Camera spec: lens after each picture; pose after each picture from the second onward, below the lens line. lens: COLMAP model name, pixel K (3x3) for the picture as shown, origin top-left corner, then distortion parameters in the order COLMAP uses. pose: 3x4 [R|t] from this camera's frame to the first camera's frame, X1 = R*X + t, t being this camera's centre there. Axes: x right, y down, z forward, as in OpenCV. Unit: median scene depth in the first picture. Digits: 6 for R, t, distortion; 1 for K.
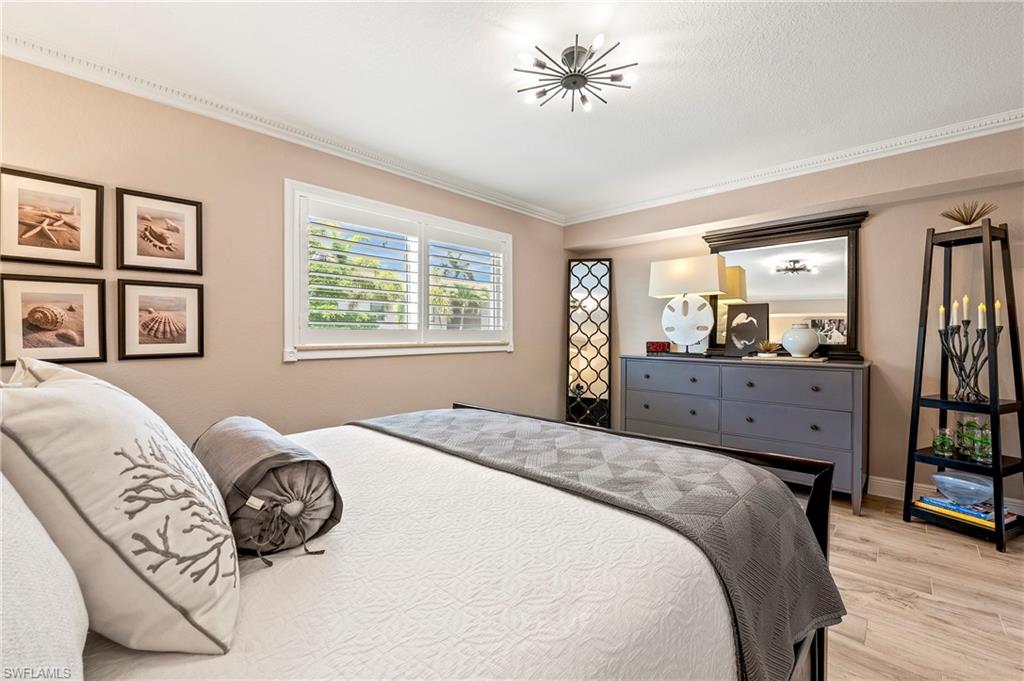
lens RADIAL K [[423.2, 0, 510.9], [0, 423.2, 336.8], [0, 0, 1]] dist [0.001824, -0.002047]
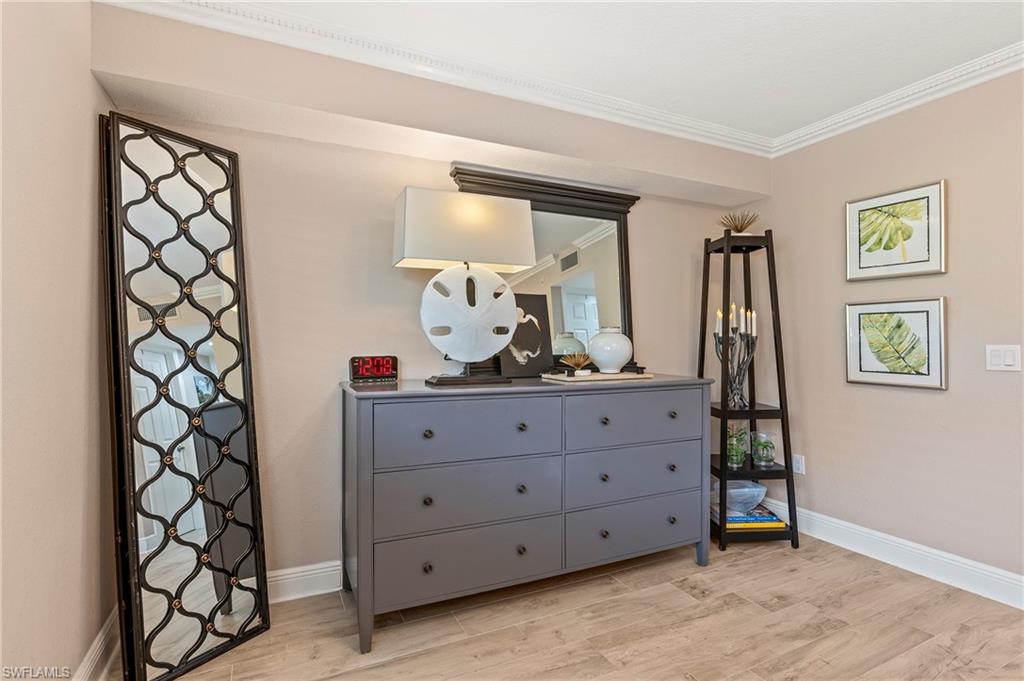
lens RADIAL K [[496.5, 0, 511.3], [0, 496.5, 345.9], [0, 0, 1]] dist [-0.001186, 0.000095]
pose [[0.355563, -0.008068, 0.934618, -0.145861], [0.005839, 0.999962, 0.006410, -0.003672], [-0.934634, 0.003178, 0.355597, 0.756313]]
